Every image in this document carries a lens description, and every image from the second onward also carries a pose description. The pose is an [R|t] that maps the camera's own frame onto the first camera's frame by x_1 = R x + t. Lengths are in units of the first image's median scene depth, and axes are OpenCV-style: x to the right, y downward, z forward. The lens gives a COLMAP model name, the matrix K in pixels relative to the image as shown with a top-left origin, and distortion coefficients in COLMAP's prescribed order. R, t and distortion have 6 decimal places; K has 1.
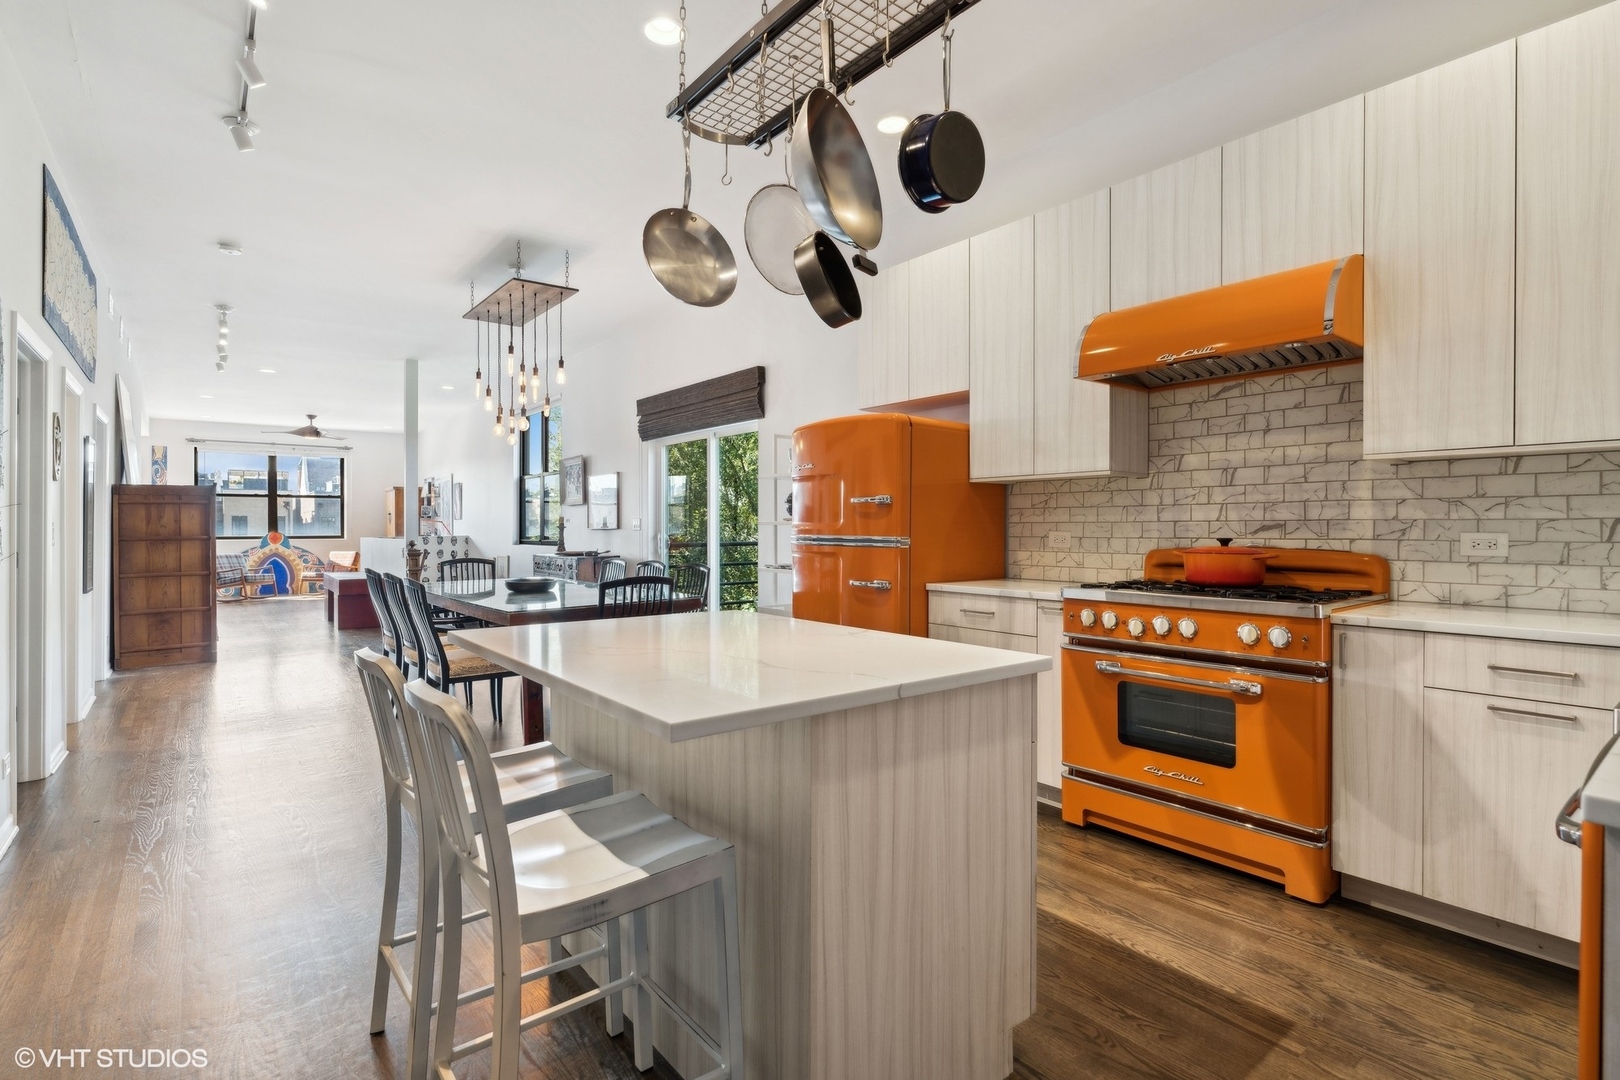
lens RADIAL K [[784.4, 0, 815.8], [0, 784.4, 532.5], [0, 0, 1]] dist [-0.003145, 0.001907]
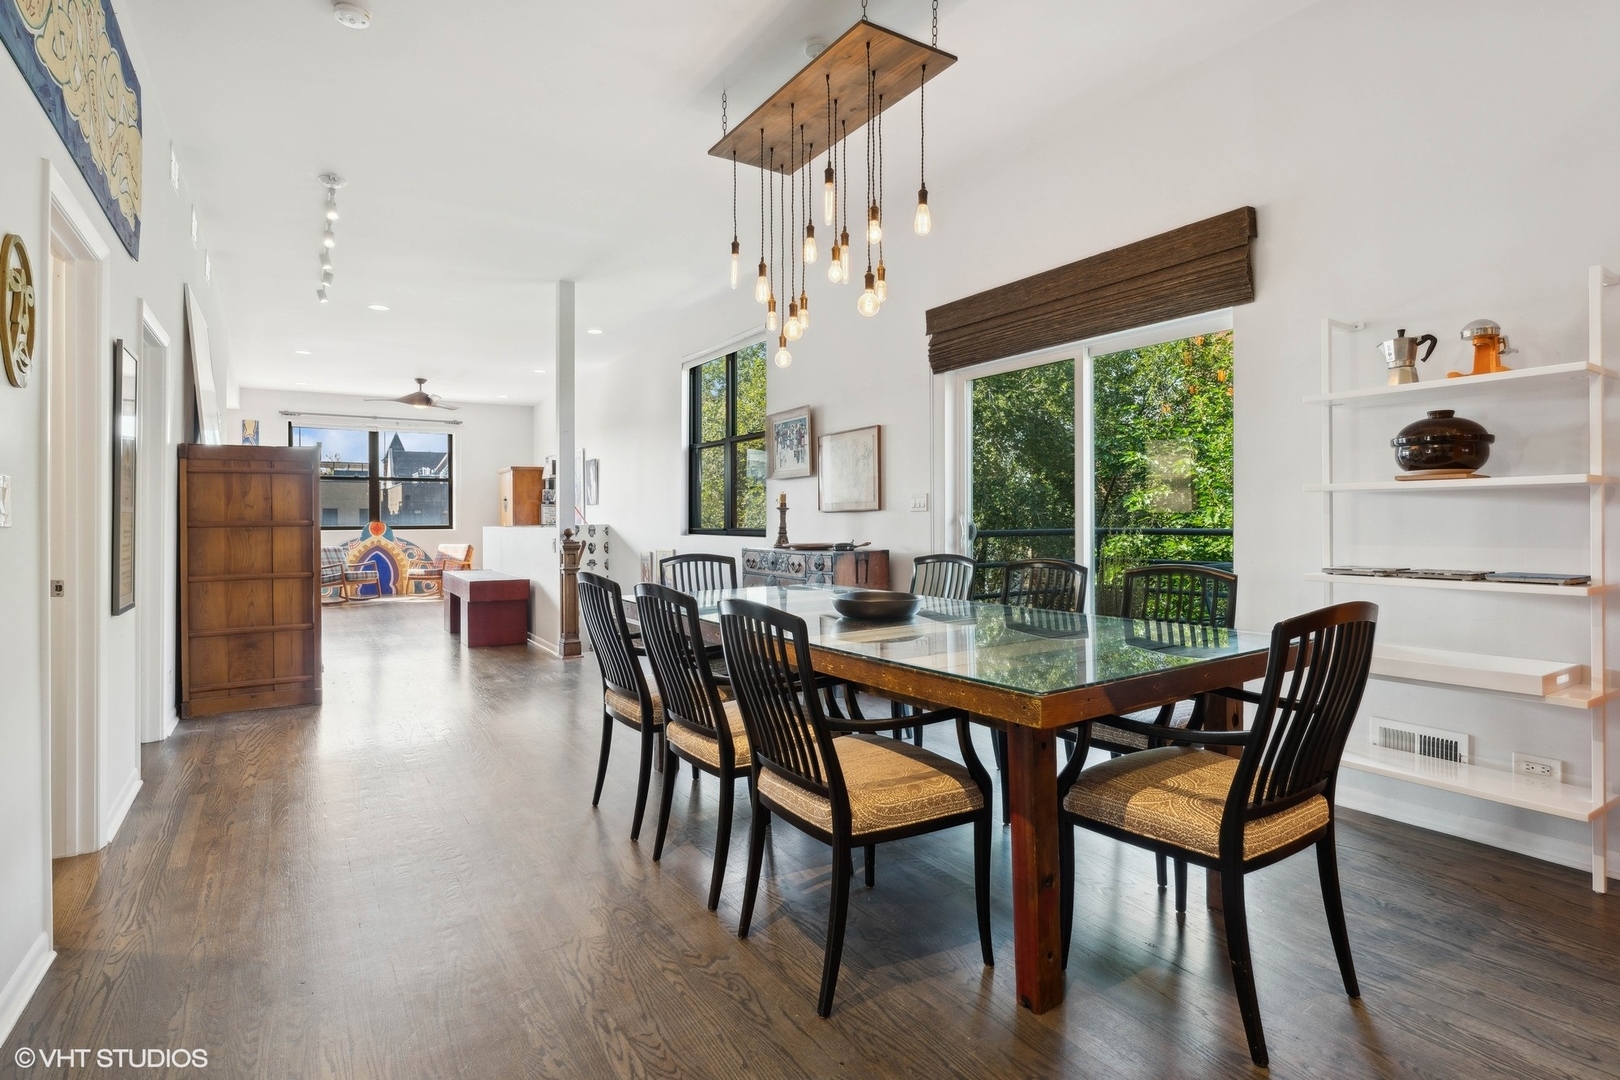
lens RADIAL K [[821.4, 0, 810.5], [0, 821.4, 526.1], [0, 0, 1]] dist [0.000997, 0.000512]
pose [[0.994675, -0.000824, -0.103062, -0.259480], [0.000851, 1.000000, 0.000210, 0.009534], [0.103062, -0.000297, 0.994675, 0.321958]]
